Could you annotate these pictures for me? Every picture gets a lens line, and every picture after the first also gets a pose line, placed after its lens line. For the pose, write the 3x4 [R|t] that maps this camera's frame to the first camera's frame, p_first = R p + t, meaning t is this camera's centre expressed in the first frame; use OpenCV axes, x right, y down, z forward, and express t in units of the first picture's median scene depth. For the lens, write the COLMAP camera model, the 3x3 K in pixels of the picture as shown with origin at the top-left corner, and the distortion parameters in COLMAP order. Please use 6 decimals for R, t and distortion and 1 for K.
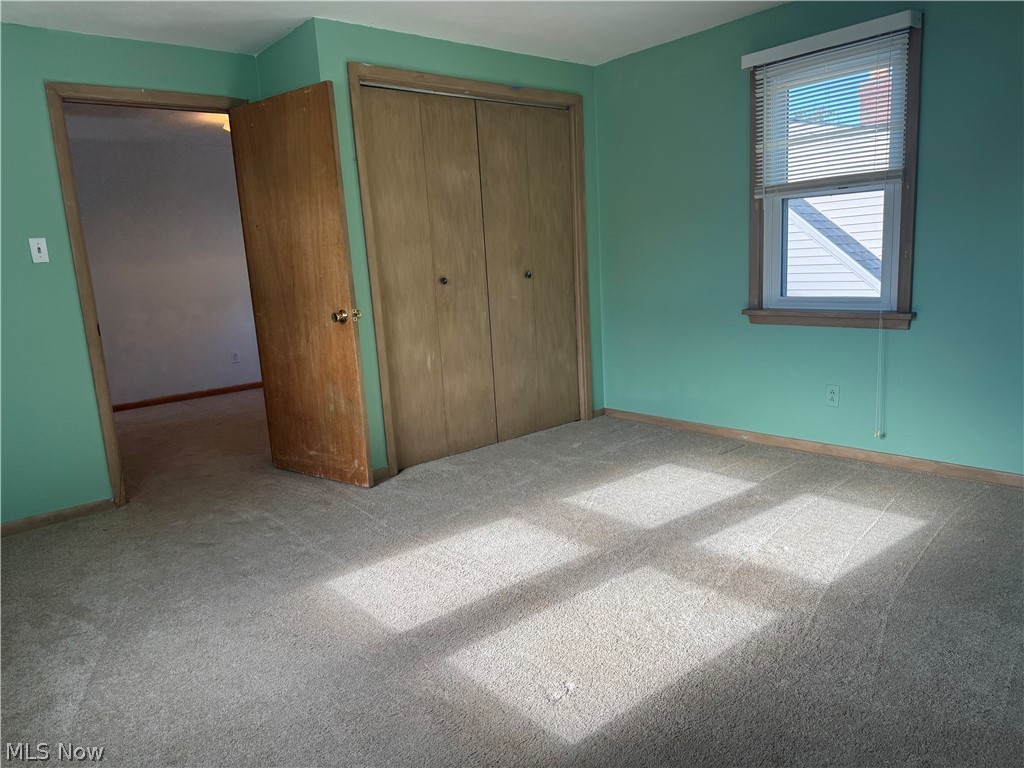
lens RADIAL K [[731.8, 0, 512.0], [0, 731.8, 384.0], [0, 0, 1]] dist [0.090879, -0.065305]
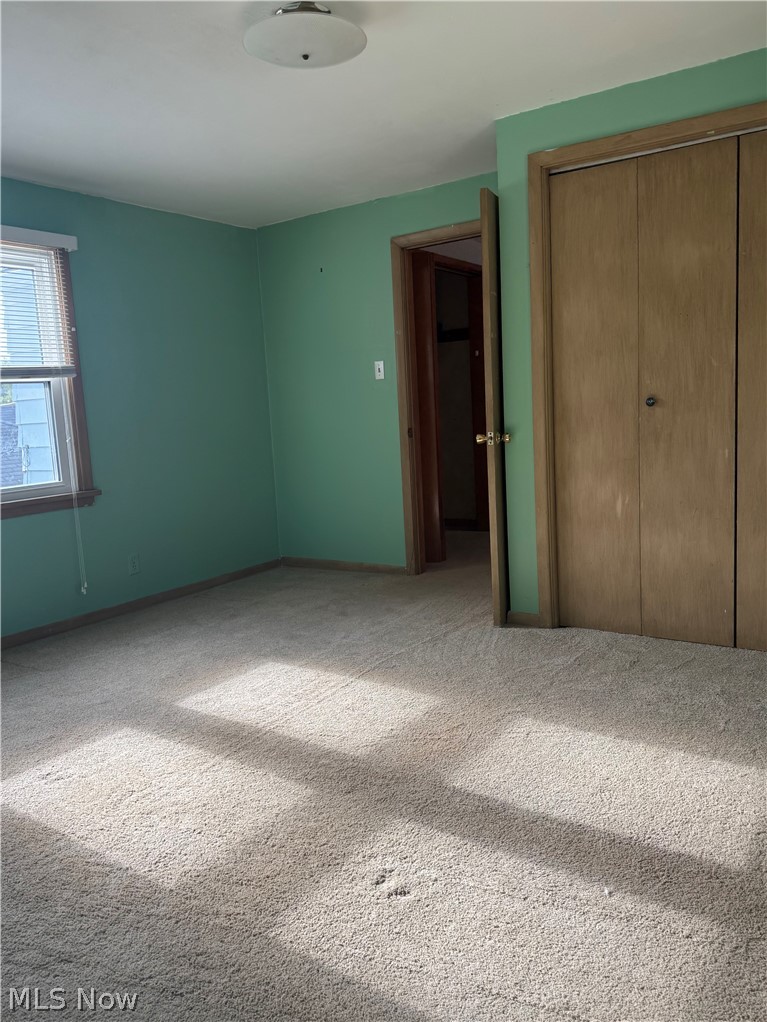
lens RADIAL K [[765.1, 0, 384.0], [0, 765.1, 505.7], [0, 0, 1]] dist [0.108982, -0.211204]
pose [[0.257063, 0.165690, -0.952085, 0.625852], [-0.137558, 0.981434, 0.133657, -0.109884], [0.956554, 0.096609, 0.275083, 0.561152]]
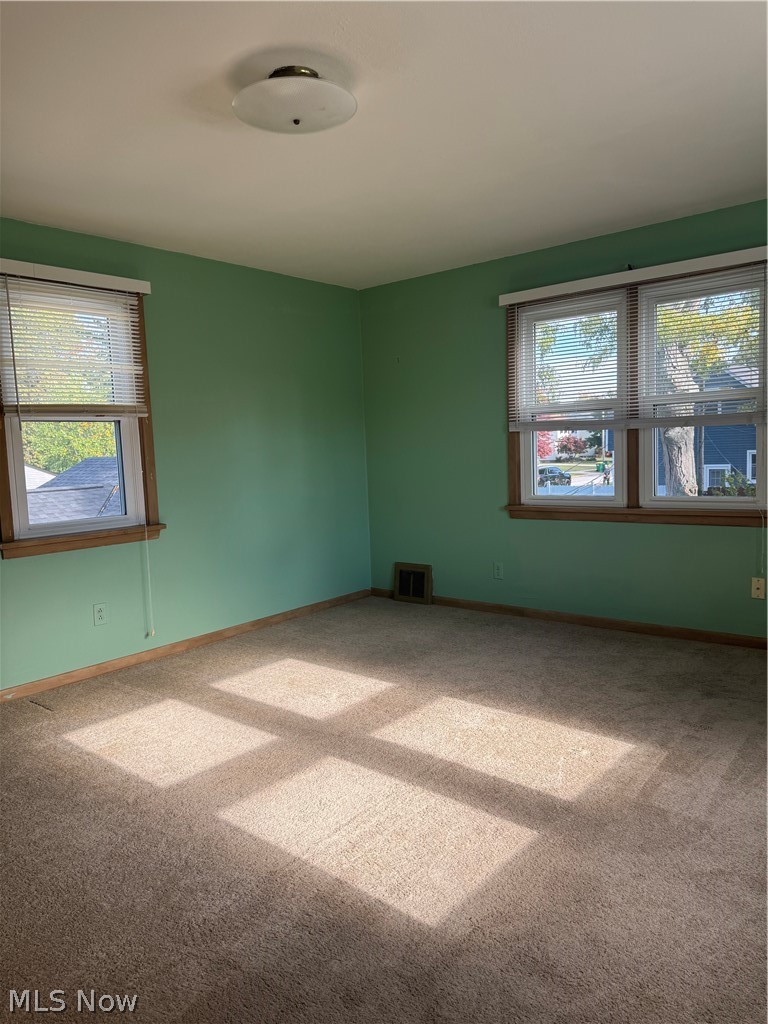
lens RADIAL K [[731.8, 0, 384.0], [0, 731.8, 512.0], [0, 0, 1]] dist [0.090879, -0.065305]
pose [[-0.148320, -0.030482, 0.988470, -0.618574], [0.222056, 0.972975, 0.063323, -0.097139], [-0.963687, 0.228888, -0.137543, 0.722714]]
